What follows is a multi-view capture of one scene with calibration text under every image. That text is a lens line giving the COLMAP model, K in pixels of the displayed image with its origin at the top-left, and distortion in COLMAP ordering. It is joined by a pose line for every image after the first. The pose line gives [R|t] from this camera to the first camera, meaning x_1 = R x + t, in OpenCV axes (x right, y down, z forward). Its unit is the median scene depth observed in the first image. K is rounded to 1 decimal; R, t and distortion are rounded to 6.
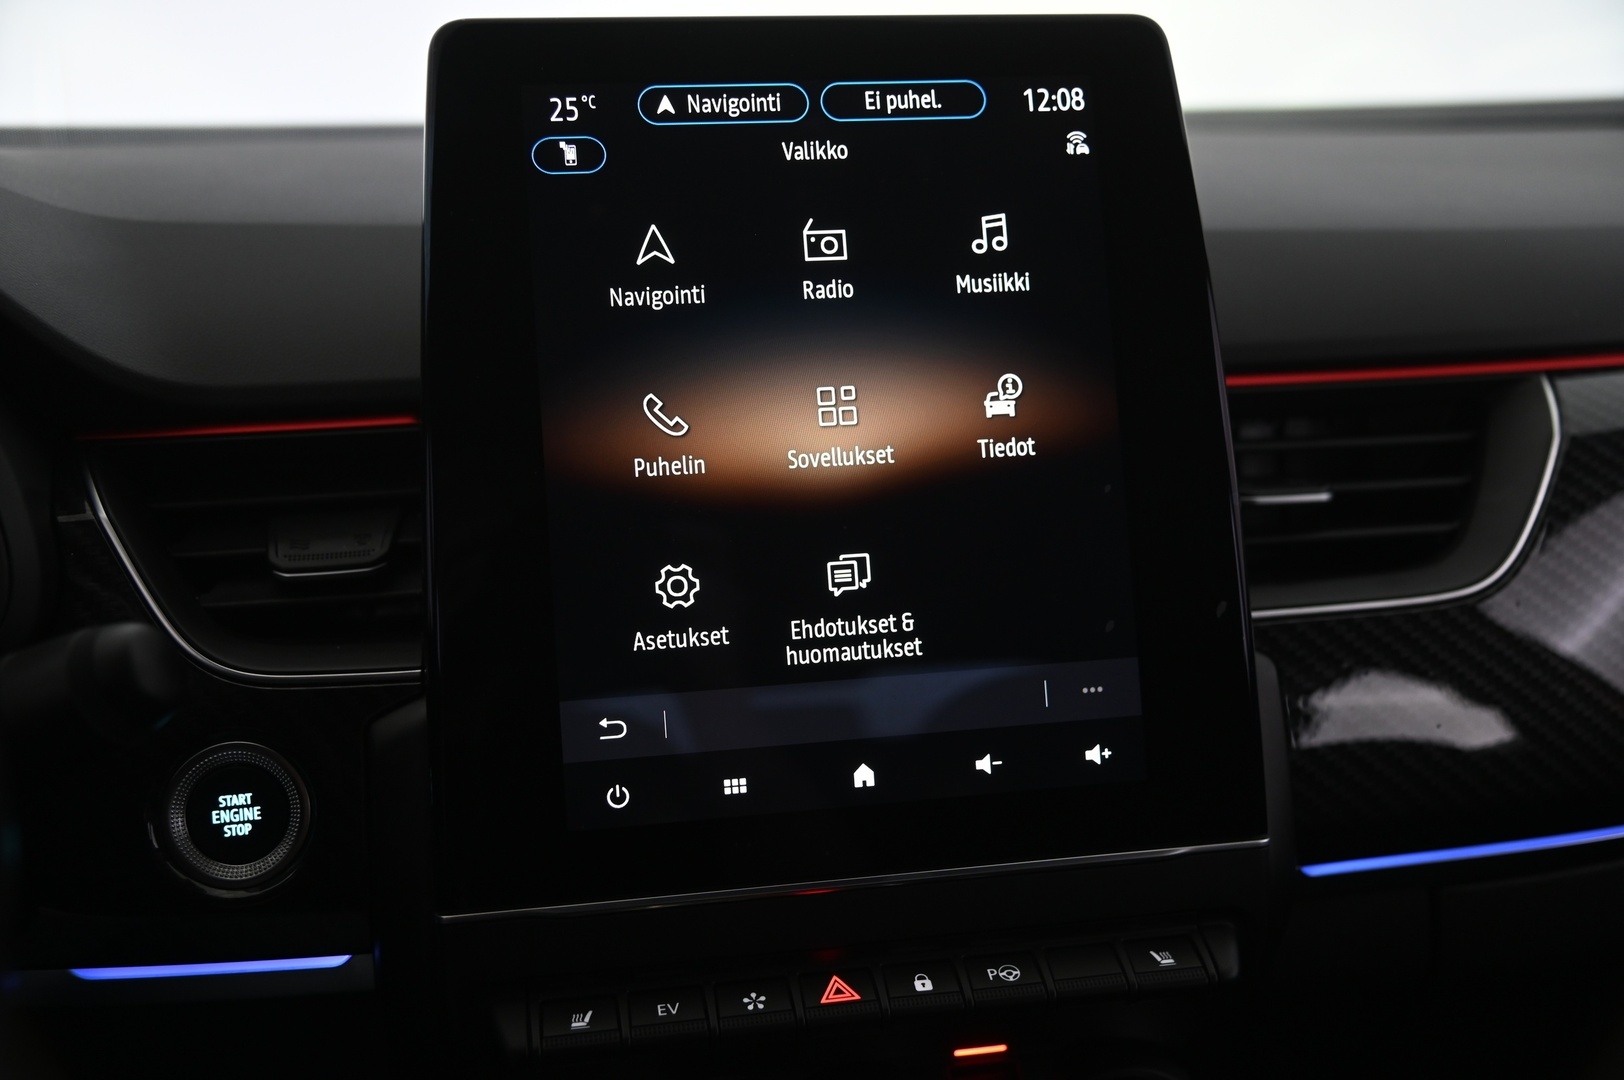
lens RADIAL K [[1686.4, 0, 812.0], [0, 1686.4, 540.0], [0, 0, 1]] dist [0.001001, 0.039553]
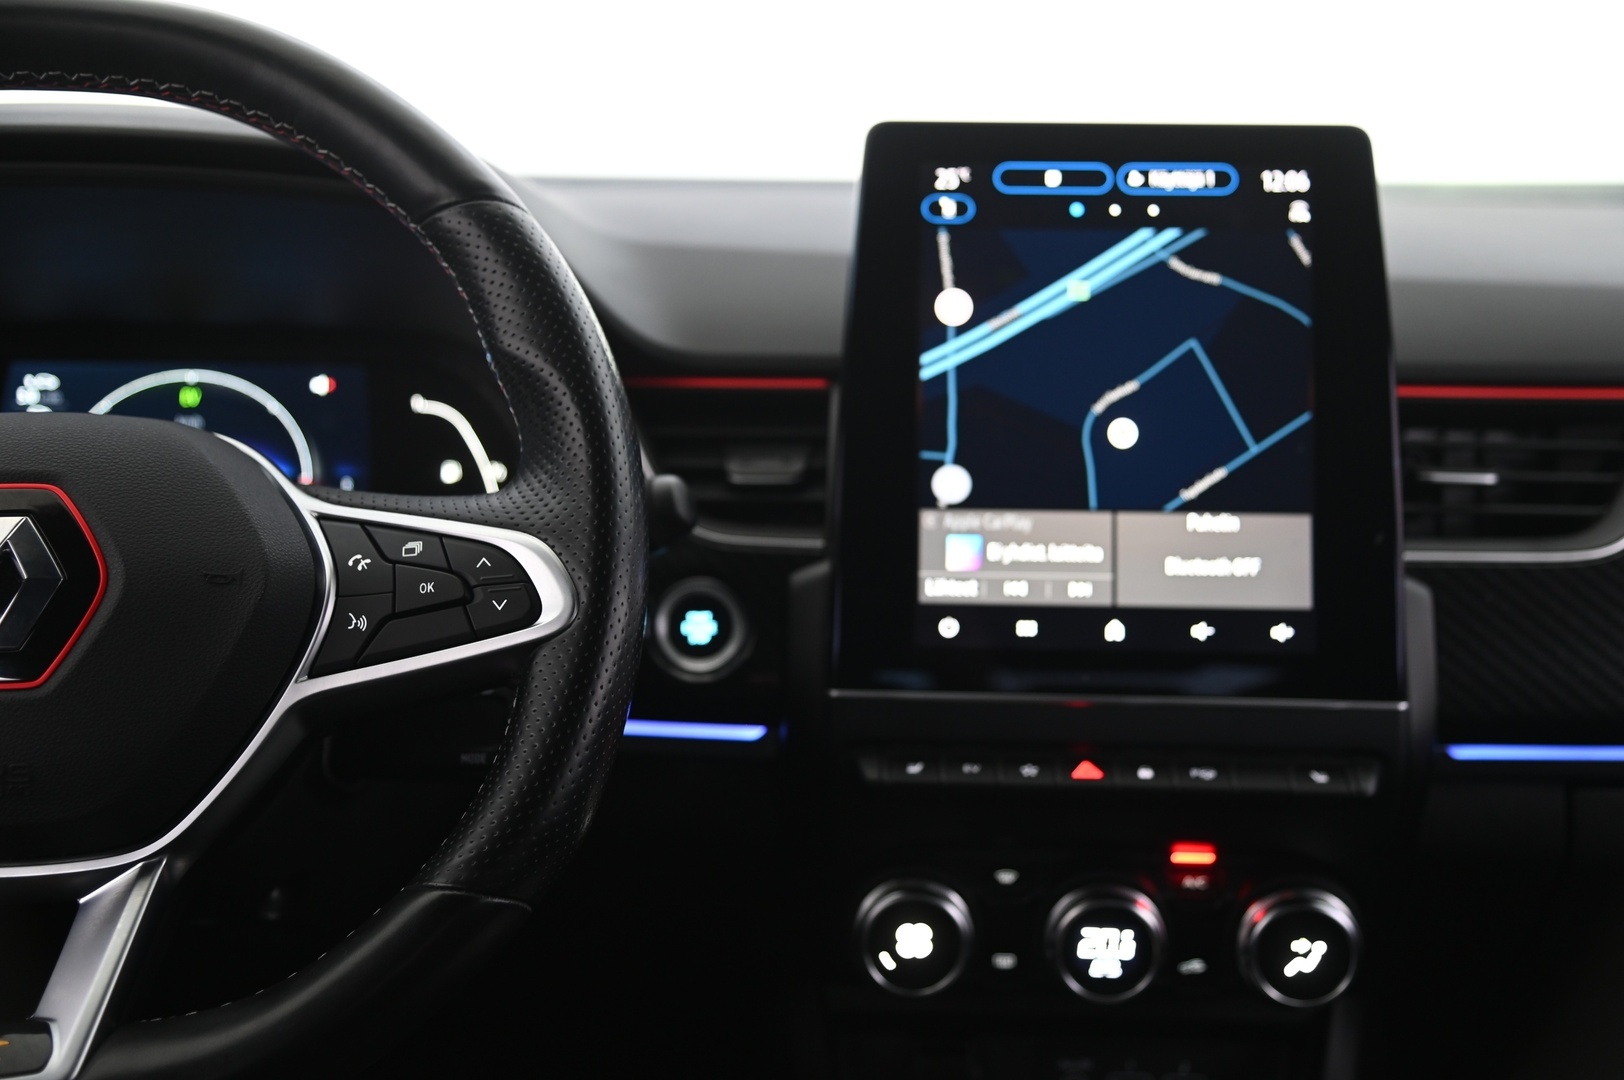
lens RADIAL K [[2222.6, 0, 812.0], [0, 2222.6, 540.0], [0, 0, 1]] dist [0.153123, 0.005179]
pose [[0.983056, 0.064856, -0.171448, 0.097097], [-0.076361, 0.995189, -0.061377, 0.195001], [0.166643, 0.073429, 0.983279, -0.944720]]
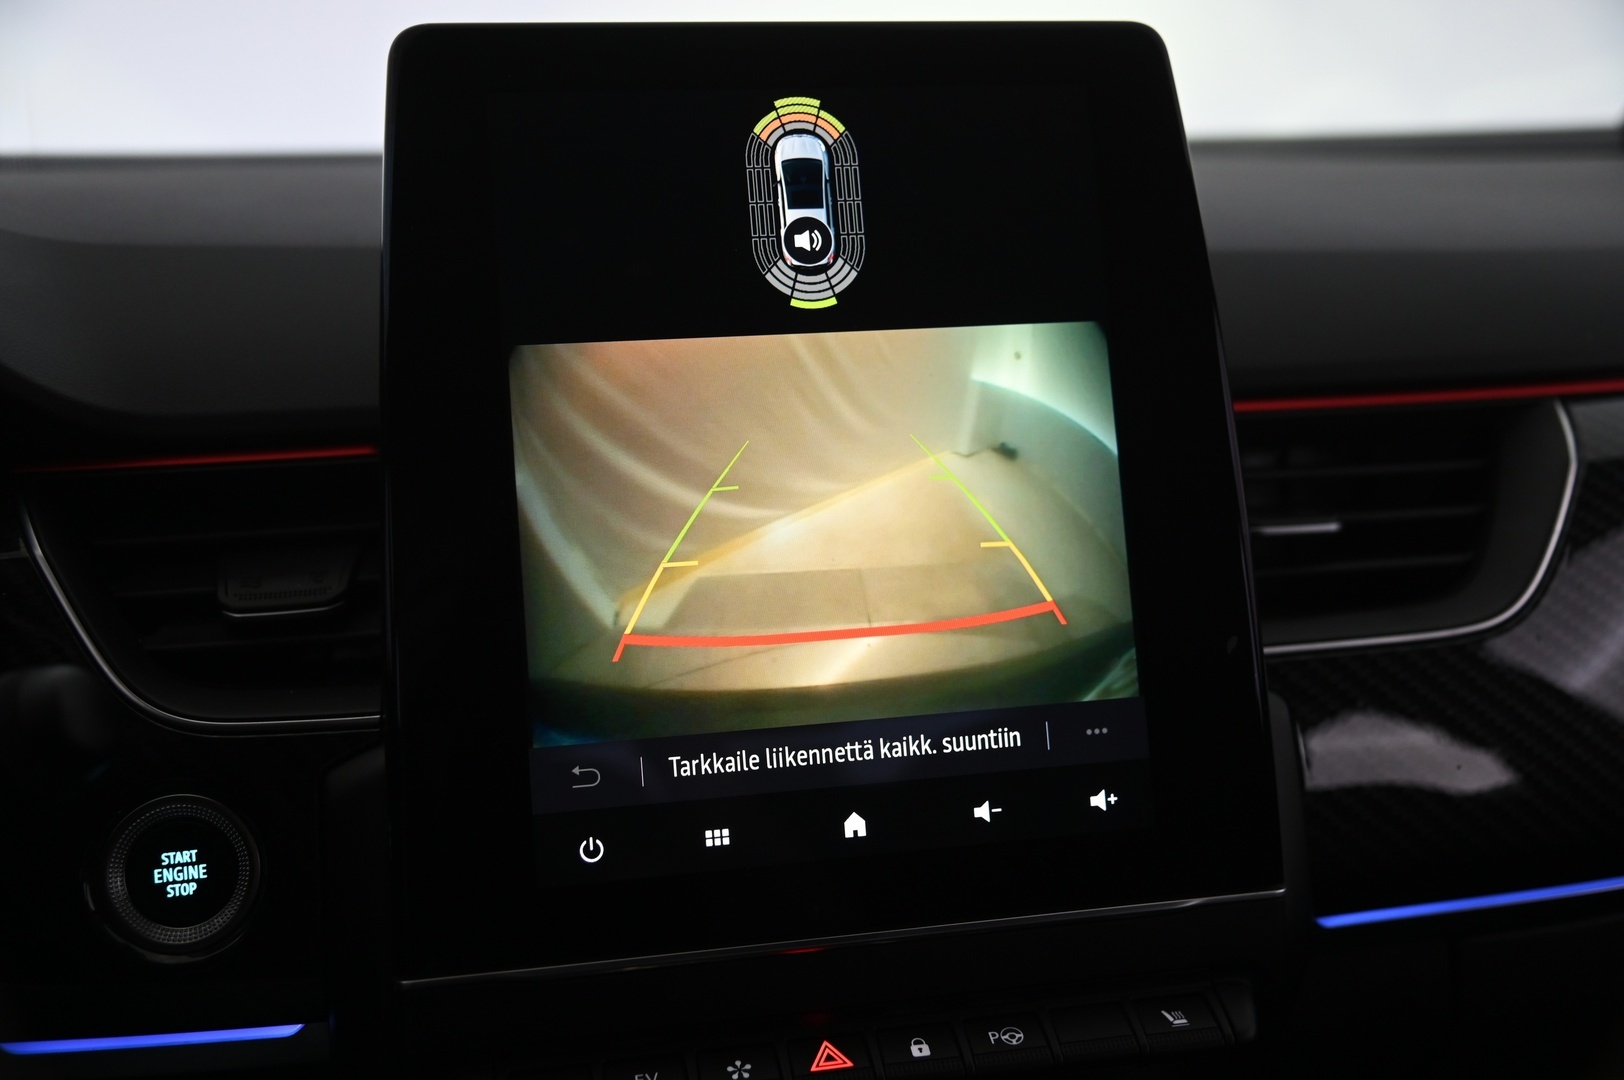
lens RADIAL K [[1686.4, 0, 812.0], [0, 1686.4, 540.0], [0, 0, 1]] dist [0.001001, 0.039553]
pose [[0.999871, -0.006067, 0.014865, -0.005817], [0.006499, 0.999554, -0.029153, 0.008561], [-0.014682, 0.029246, 0.999464, 0.058935]]
